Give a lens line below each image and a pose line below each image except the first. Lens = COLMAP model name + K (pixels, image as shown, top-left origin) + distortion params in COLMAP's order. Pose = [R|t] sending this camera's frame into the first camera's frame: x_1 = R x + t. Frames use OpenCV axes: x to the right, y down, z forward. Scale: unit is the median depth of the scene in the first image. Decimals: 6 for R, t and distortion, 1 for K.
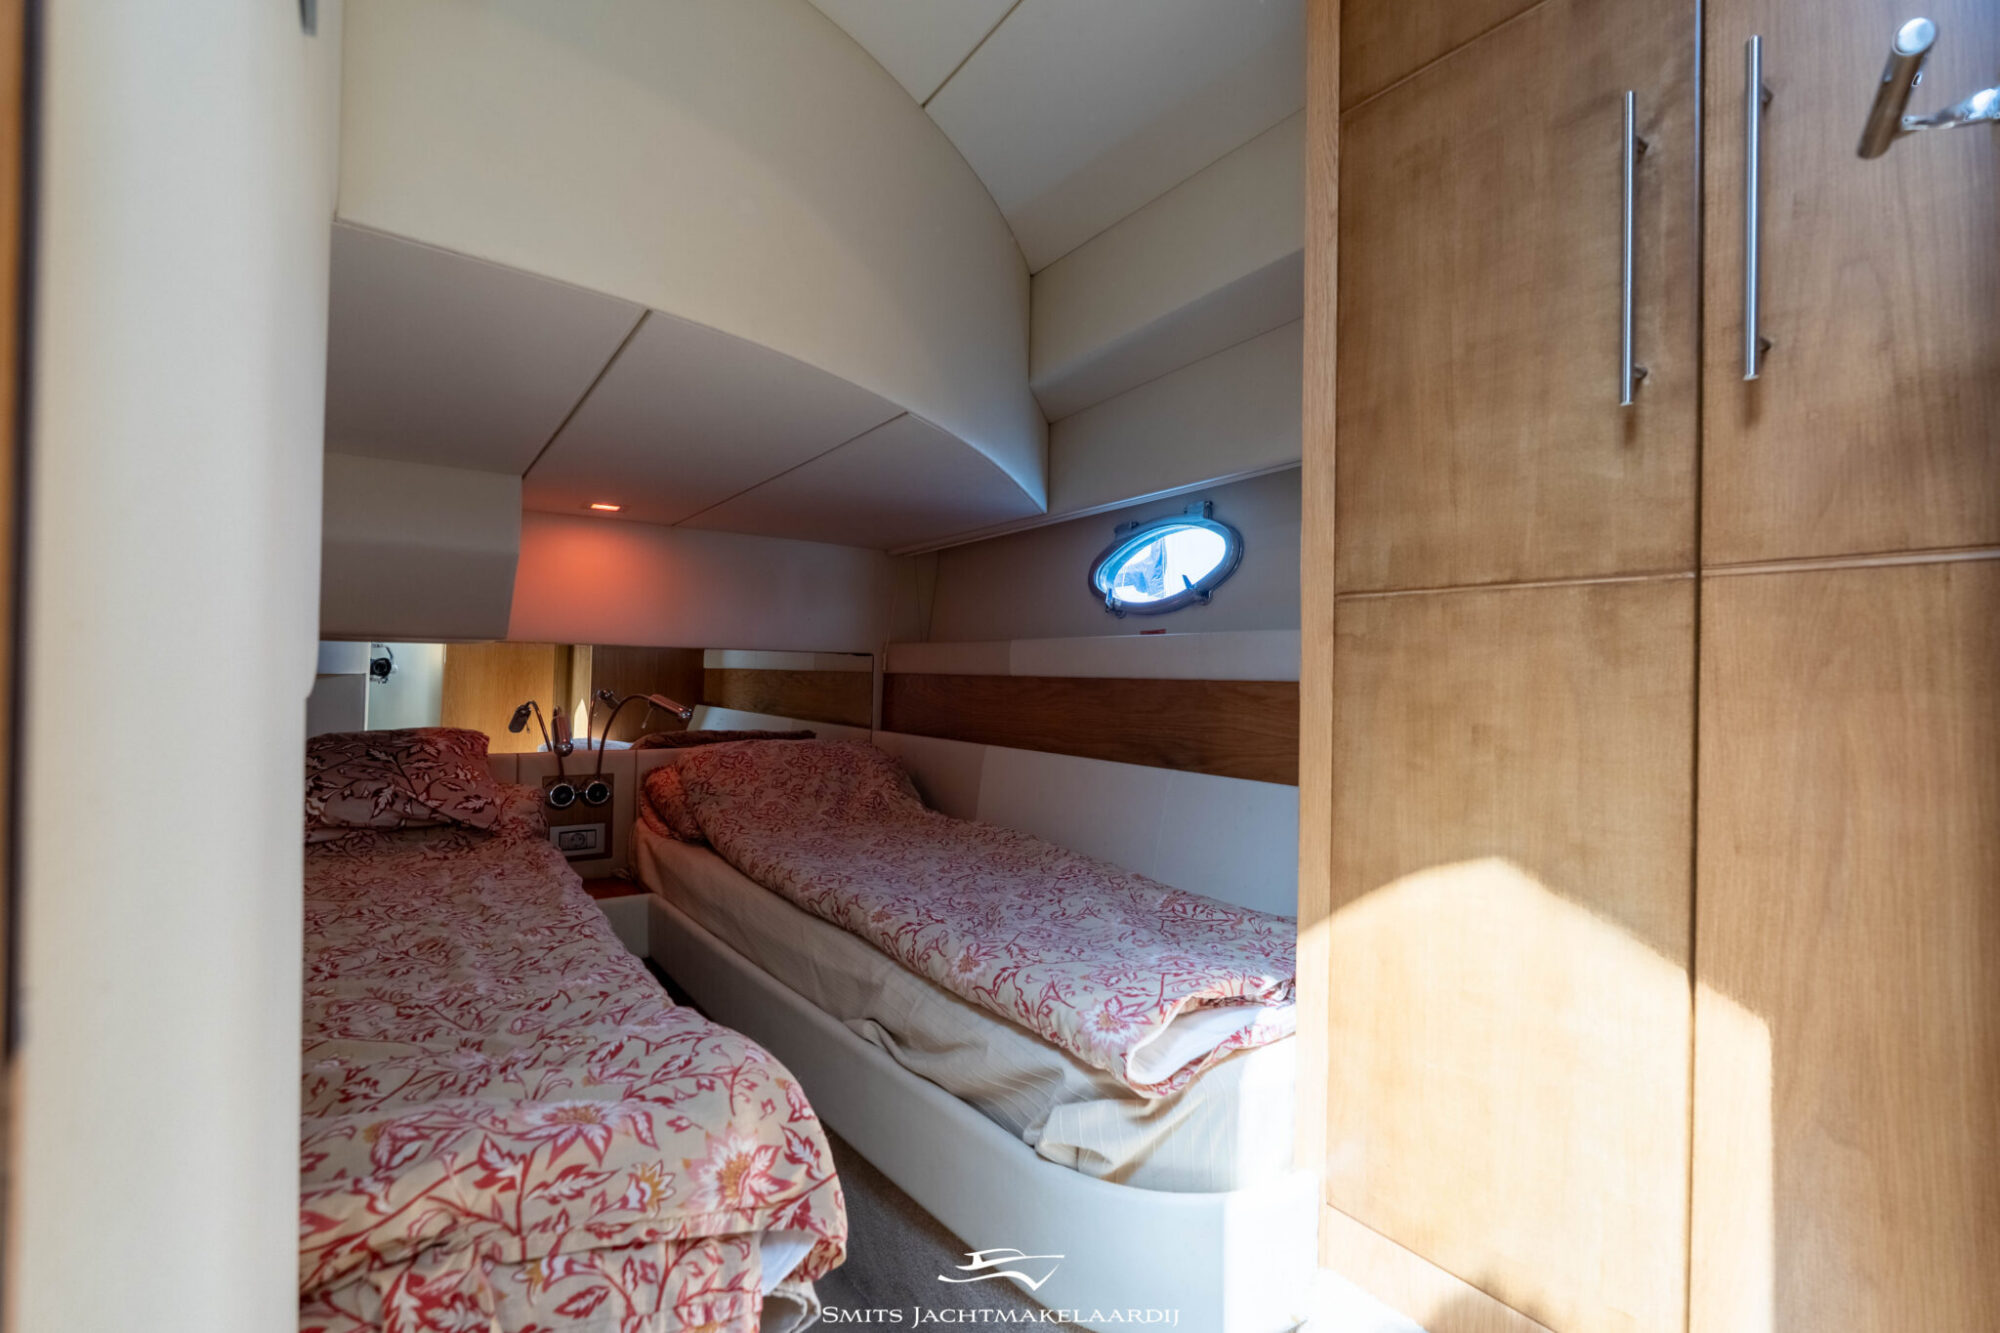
lens RADIAL K [[880.3, 0, 995.1], [0, 880.3, 673.4], [0, 0, 1]] dist [-0.001996, -0.000150]
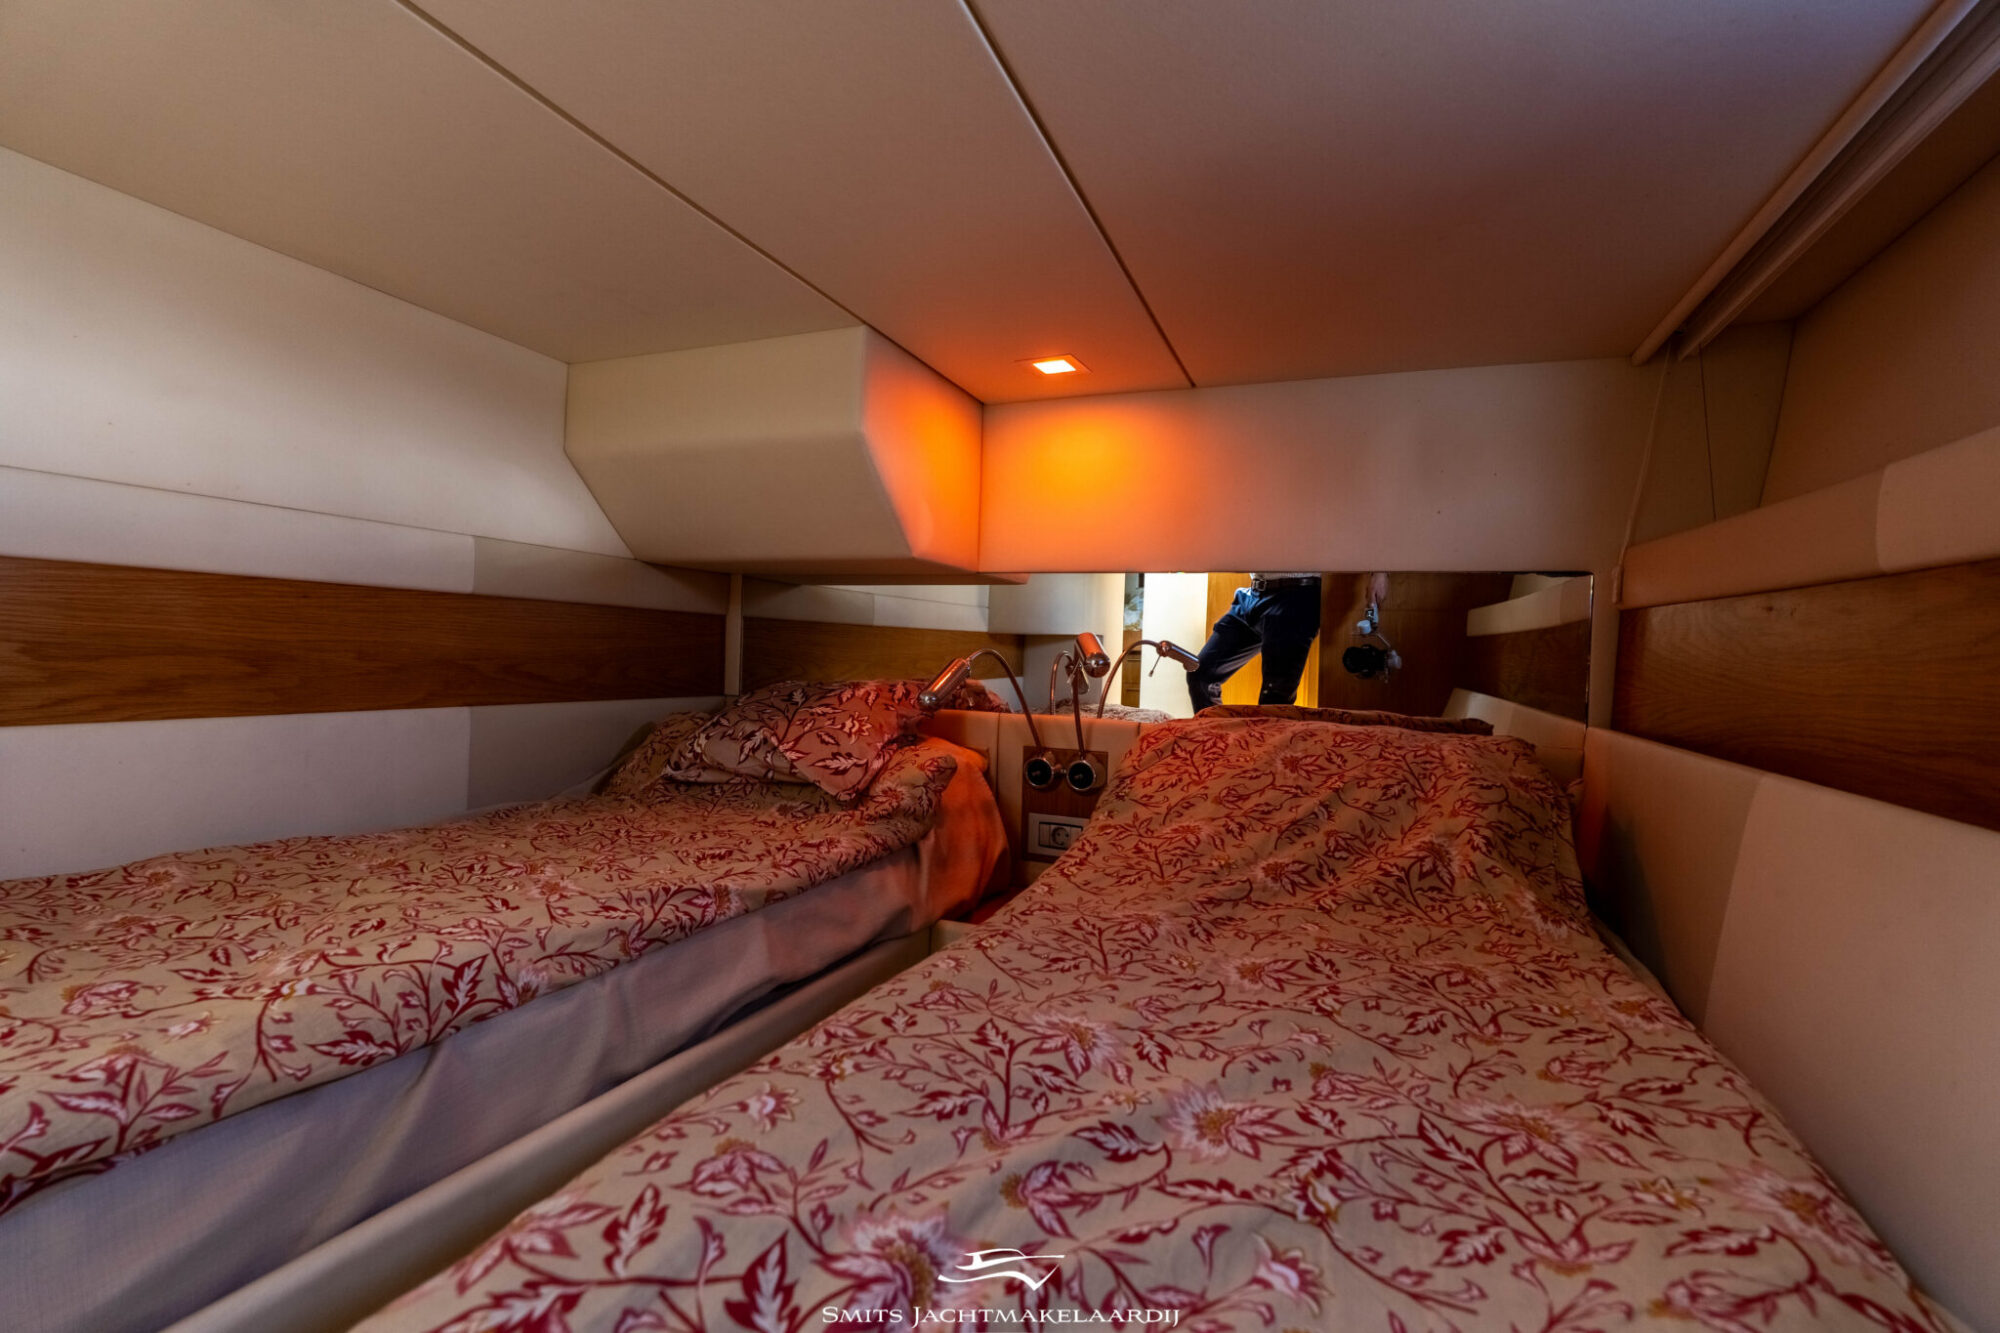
lens RADIAL K [[880.3, 0, 1002.3], [0, 880.3, 666.0], [0, 0, 1]] dist [-0.001996, -0.000150]
pose [[0.548798, 0.019093, -0.835737, 0.144962], [-0.021952, 0.999724, 0.008424, 0.050222], [0.835667, 0.013724, 0.549065, 0.676033]]
